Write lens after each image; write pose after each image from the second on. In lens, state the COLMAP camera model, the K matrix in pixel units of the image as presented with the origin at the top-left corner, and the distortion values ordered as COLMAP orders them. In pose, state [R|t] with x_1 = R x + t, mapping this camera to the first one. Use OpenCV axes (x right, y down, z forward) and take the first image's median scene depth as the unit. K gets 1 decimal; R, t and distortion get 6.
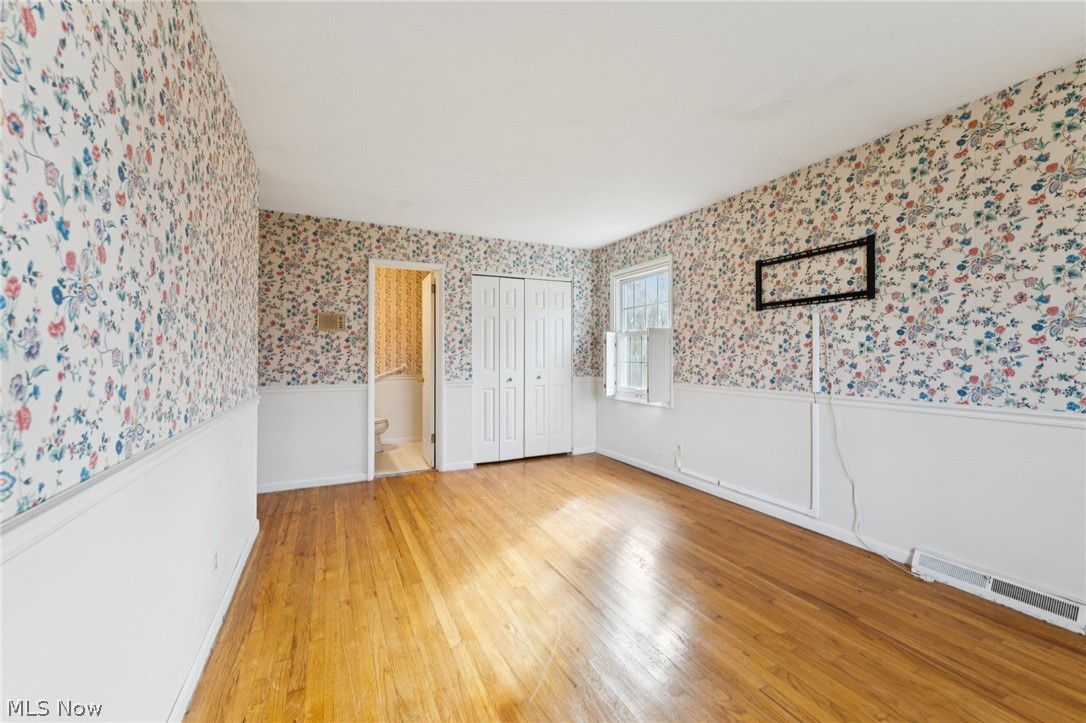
lens RADIAL K [[434.0, 0, 534.0], [0, 434.0, 354.0], [0, 0, 1]] dist [-0.002504, -0.000219]
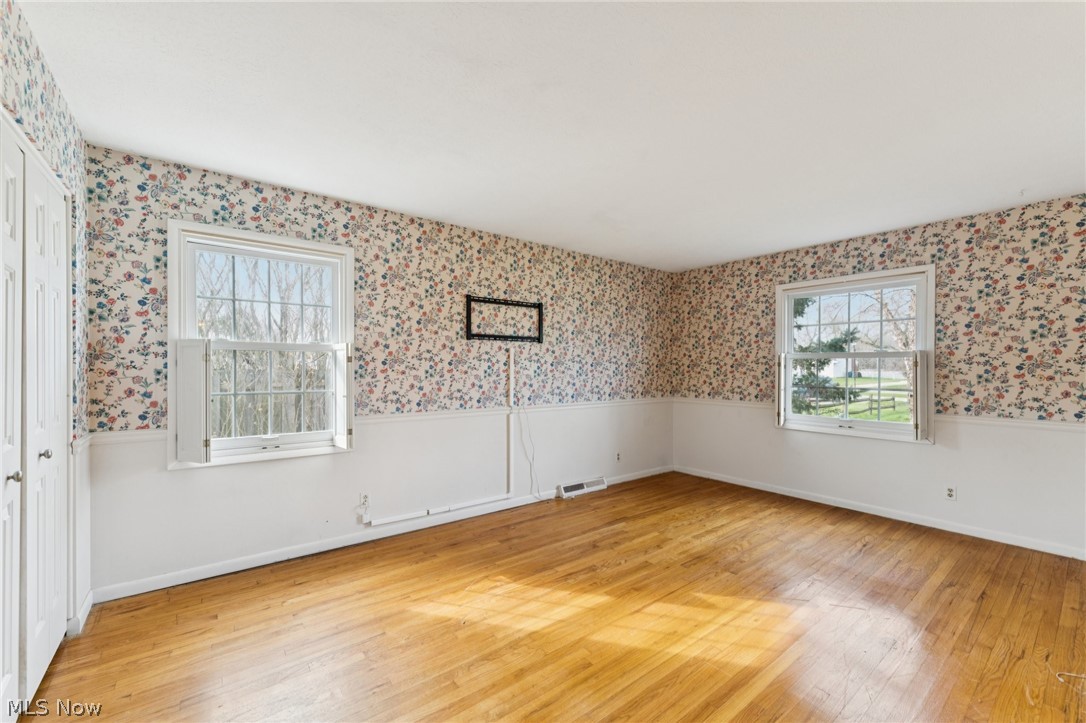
lens RADIAL K [[434.0, 0, 547.2], [0, 434.0, 369.2], [0, 0, 1]] dist [-0.002504, -0.000219]
pose [[-0.215282, -0.004357, 0.976542, -0.643600], [-0.007237, 0.999970, 0.002867, -0.029036], [-0.976525, -0.006450, -0.215307, 1.076862]]
